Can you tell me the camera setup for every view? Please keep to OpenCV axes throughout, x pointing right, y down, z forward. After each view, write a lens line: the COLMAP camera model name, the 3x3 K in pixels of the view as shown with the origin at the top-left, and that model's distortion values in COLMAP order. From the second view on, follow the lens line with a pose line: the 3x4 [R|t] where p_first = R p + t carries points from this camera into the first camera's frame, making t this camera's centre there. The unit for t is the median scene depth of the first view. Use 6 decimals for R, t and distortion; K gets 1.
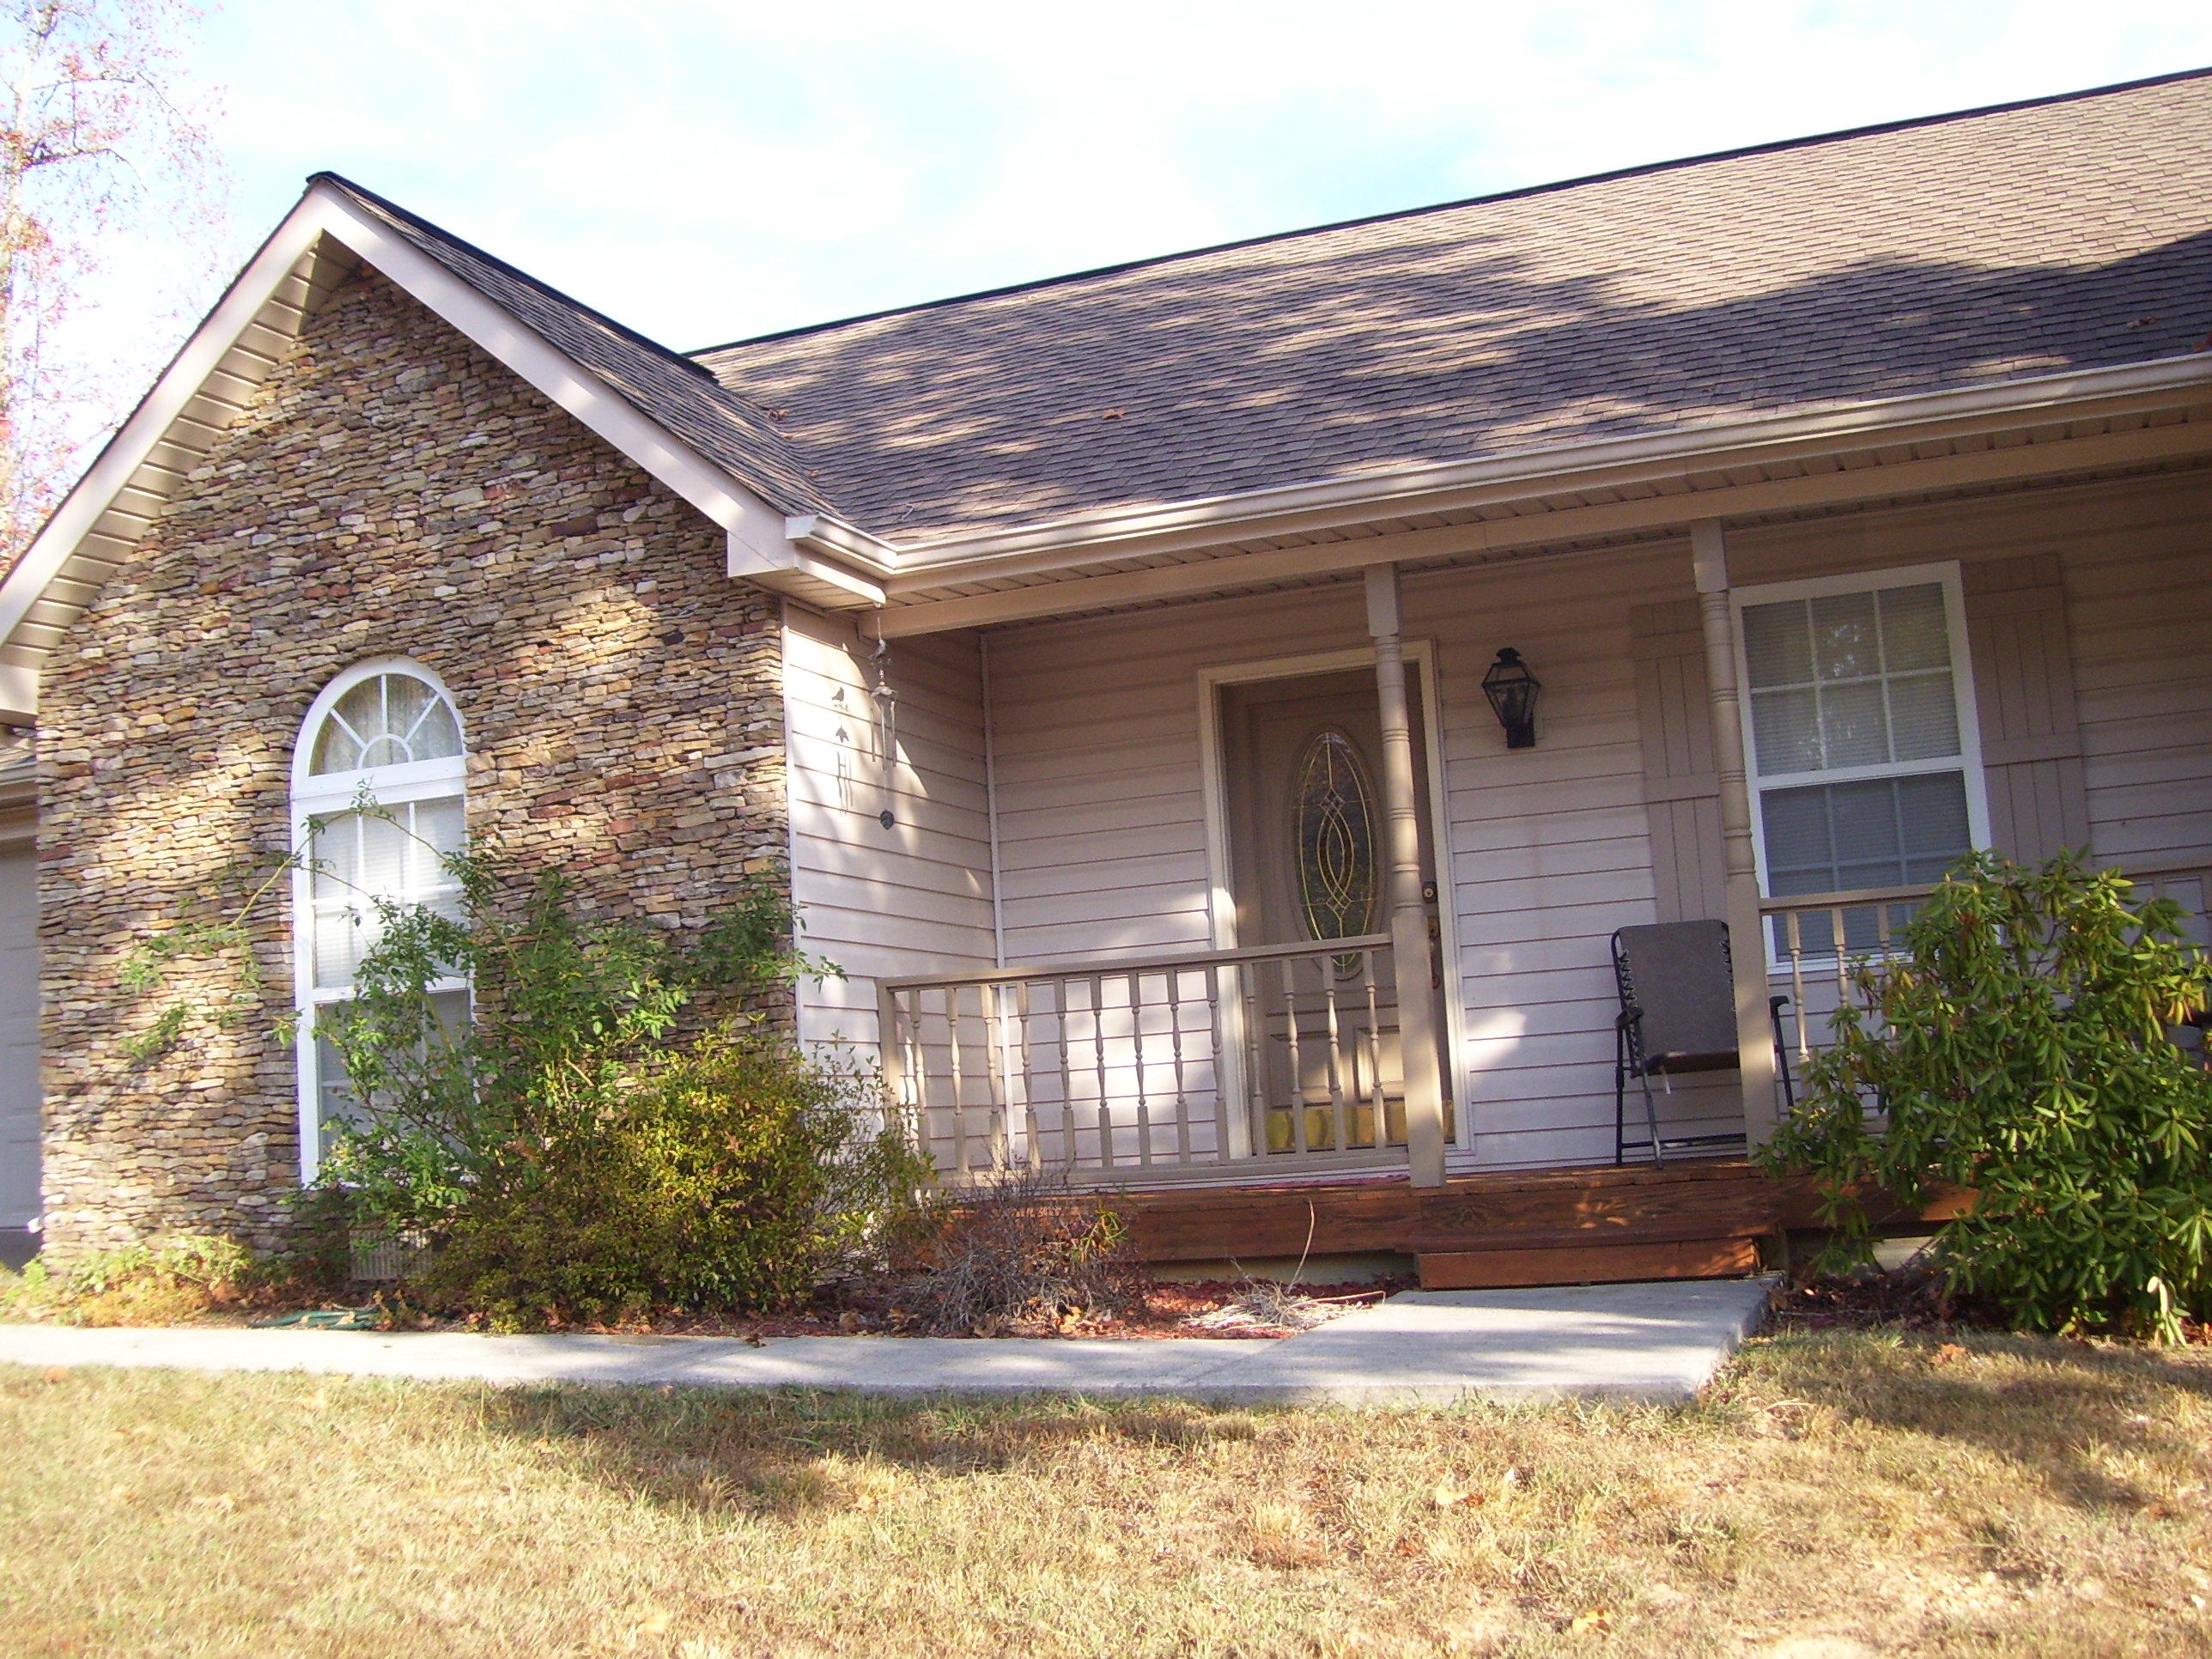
lens RADIAL K [[2313.6, 0, 1106.0], [0, 2313.6, 829.5], [0, 0, 1]] dist [-0.103911, 0.014362]
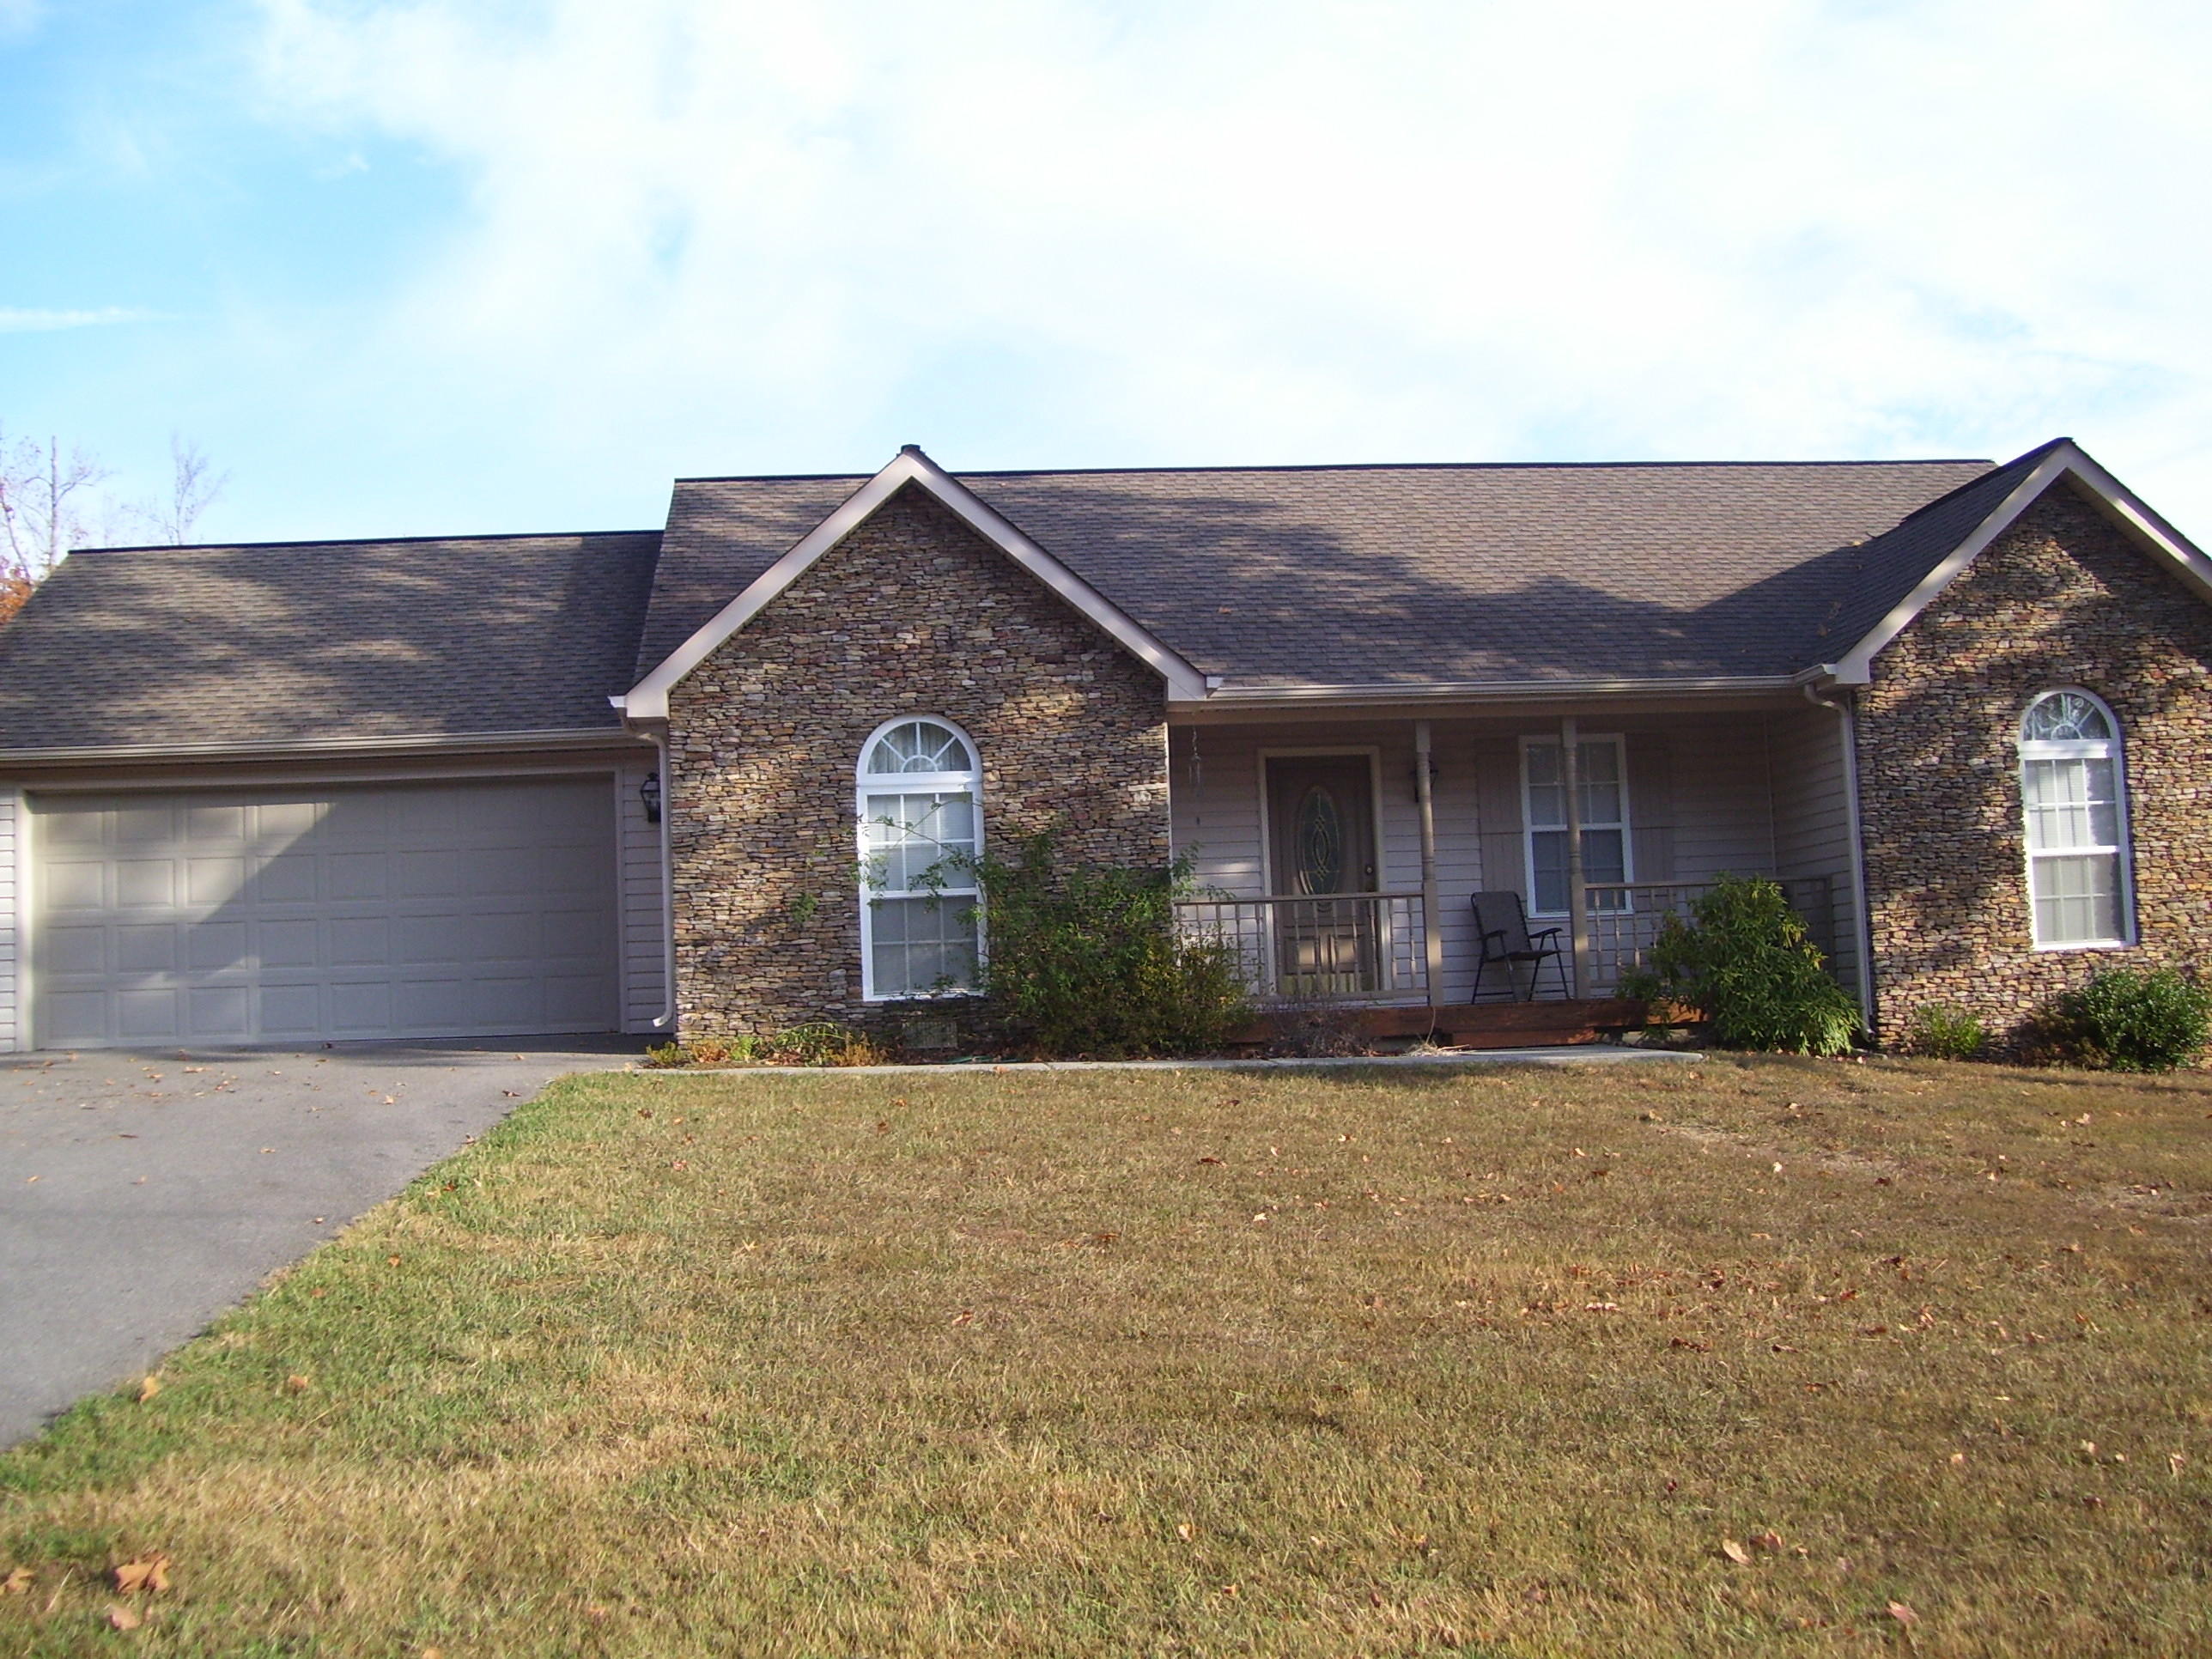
lens RADIAL K [[2313.6, 0, 1106.0], [0, 2313.6, 829.5], [0, 0, 1]] dist [-0.103911, 0.014362]
pose [[0.890447, 0.060535, 0.451043, -1.020243], [-0.069902, 0.997545, 0.004118, 0.000043], [-0.449686, -0.035196, 0.892493, -0.733561]]
